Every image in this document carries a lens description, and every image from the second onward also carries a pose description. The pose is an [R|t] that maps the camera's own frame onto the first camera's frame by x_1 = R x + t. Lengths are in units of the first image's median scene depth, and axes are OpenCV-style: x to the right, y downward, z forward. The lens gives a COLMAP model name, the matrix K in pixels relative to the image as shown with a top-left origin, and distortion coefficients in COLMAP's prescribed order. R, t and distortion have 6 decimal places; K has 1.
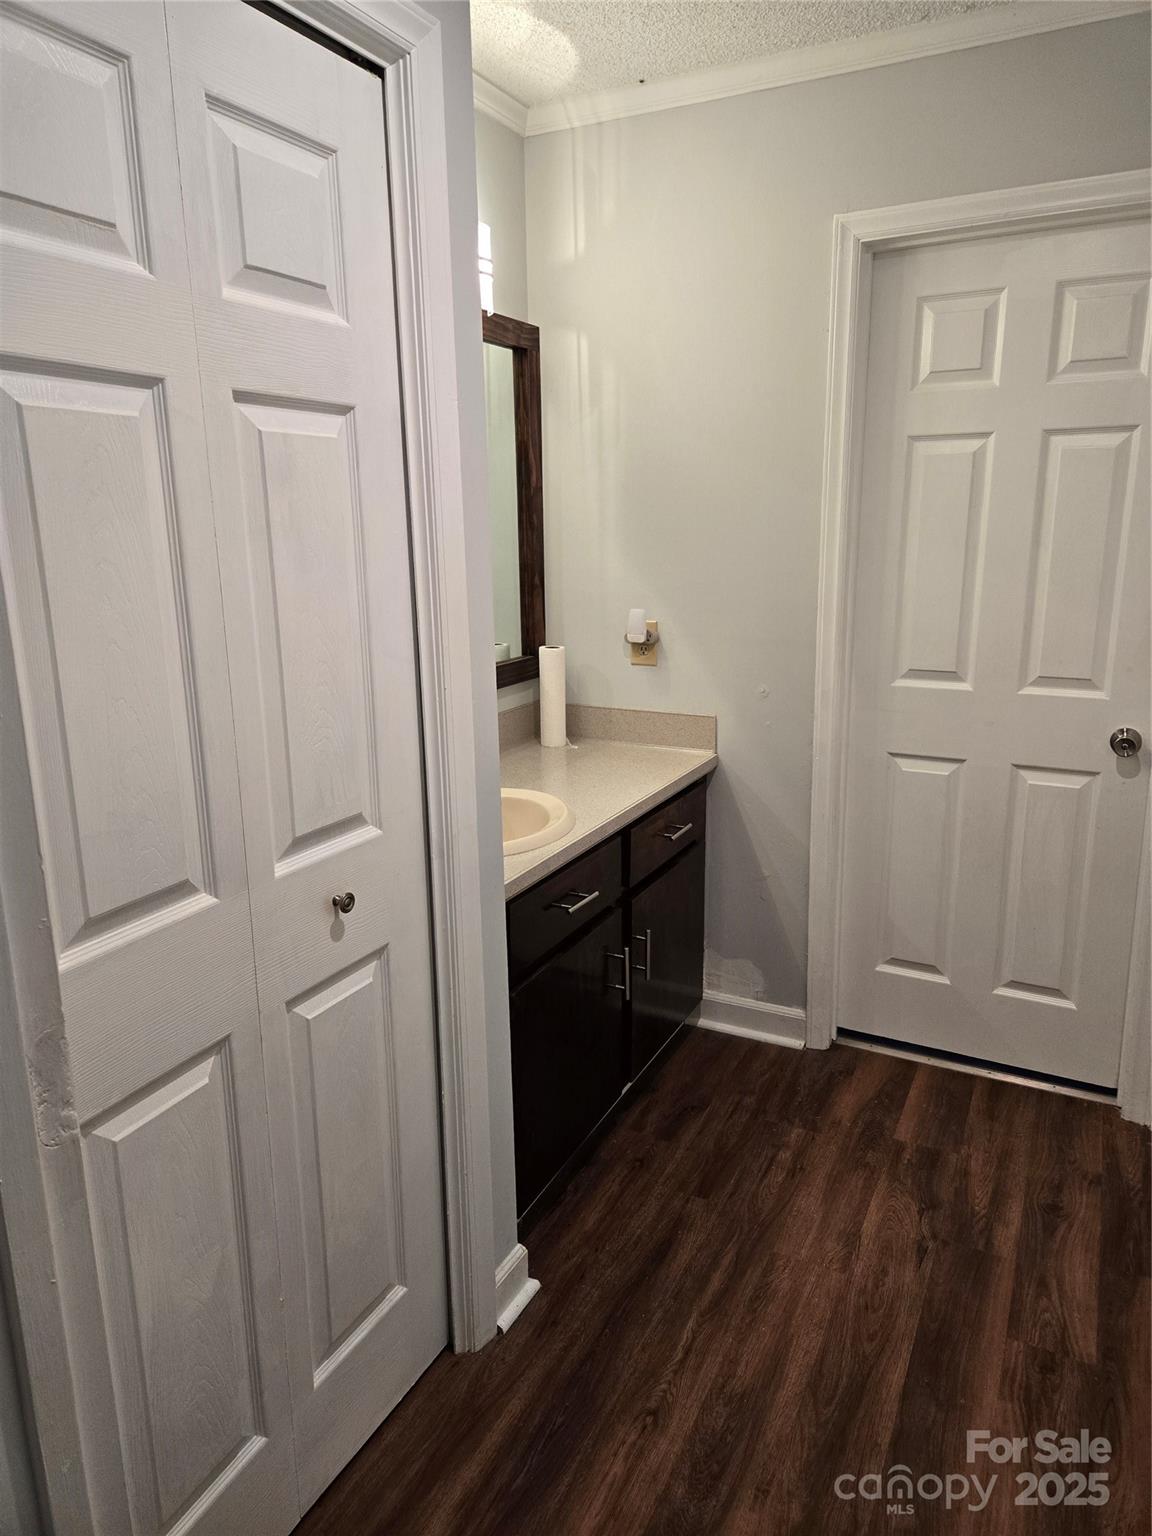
lens RADIAL K [[1018.4, 0, 581.0], [0, 1018.4, 759.7], [0, 0, 1]] dist [0.002622, 0.001863]
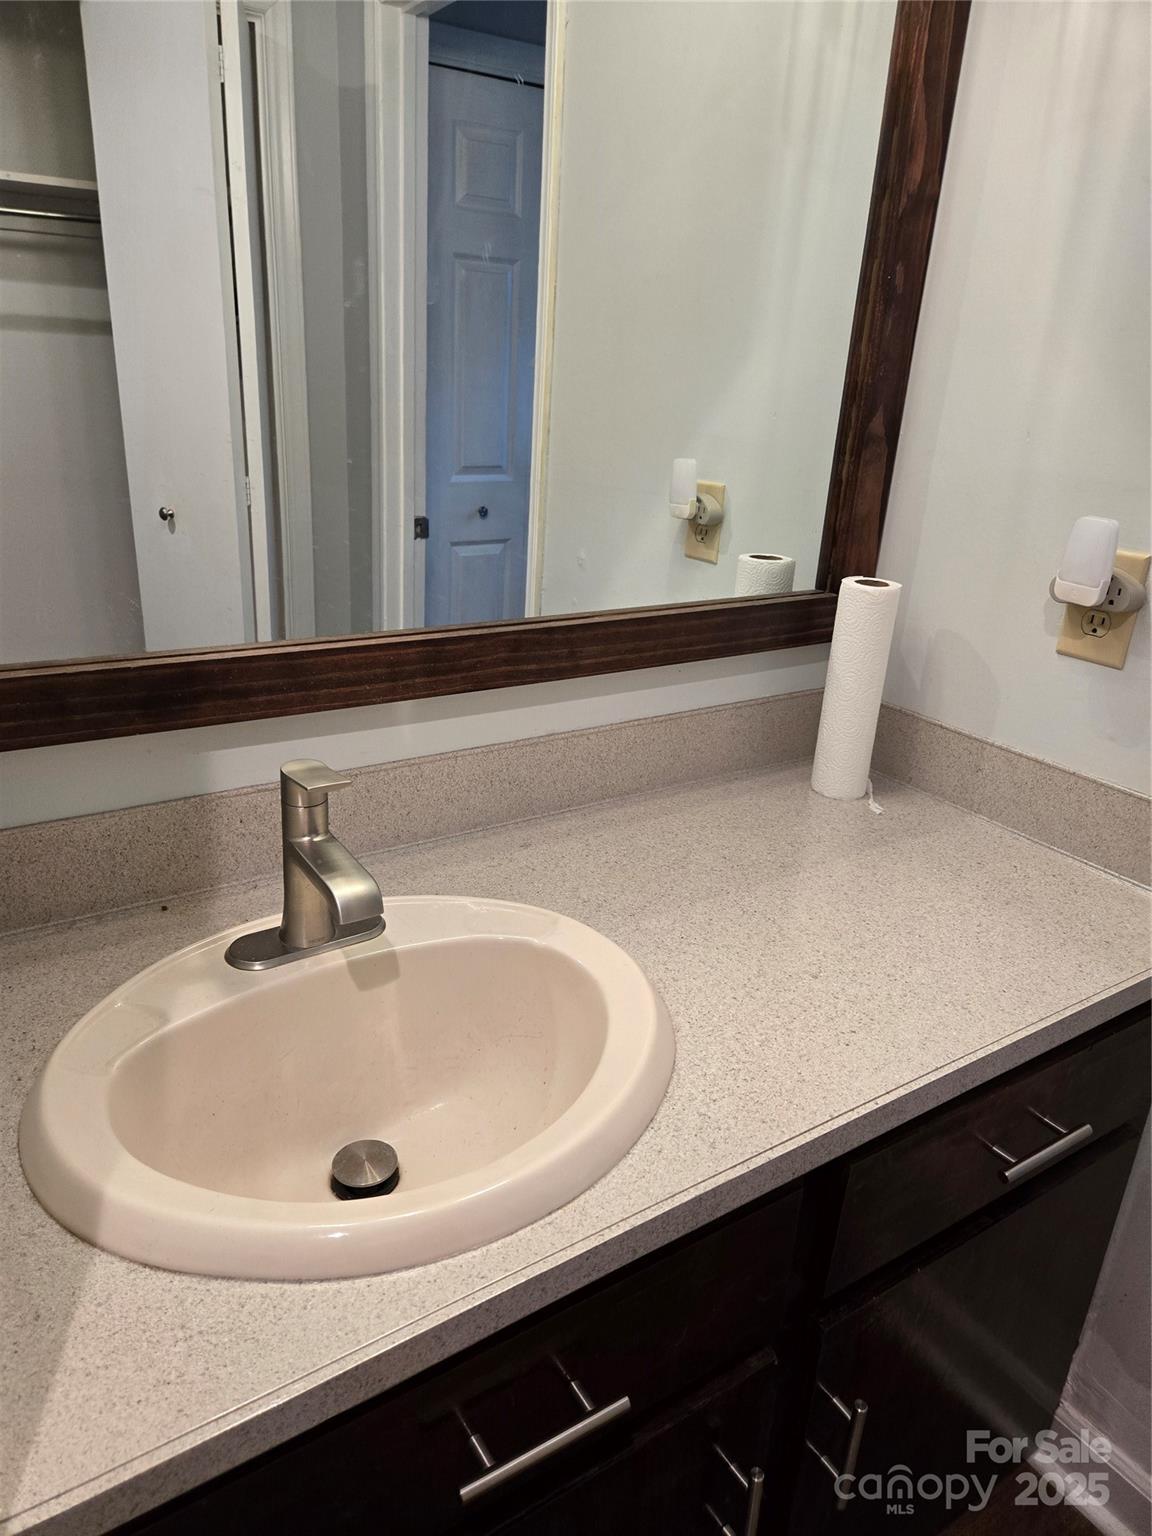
lens RADIAL K [[1005.8, 0, 563.3], [0, 1005.8, 749.0], [0, 0, 1]] dist [0.059527, -0.055776]
pose [[0.858885, 0.230267, -0.457486, 0.074467], [-0.178216, 0.971780, 0.154543, -0.083168], [0.480161, -0.051203, 0.875684, 0.540648]]
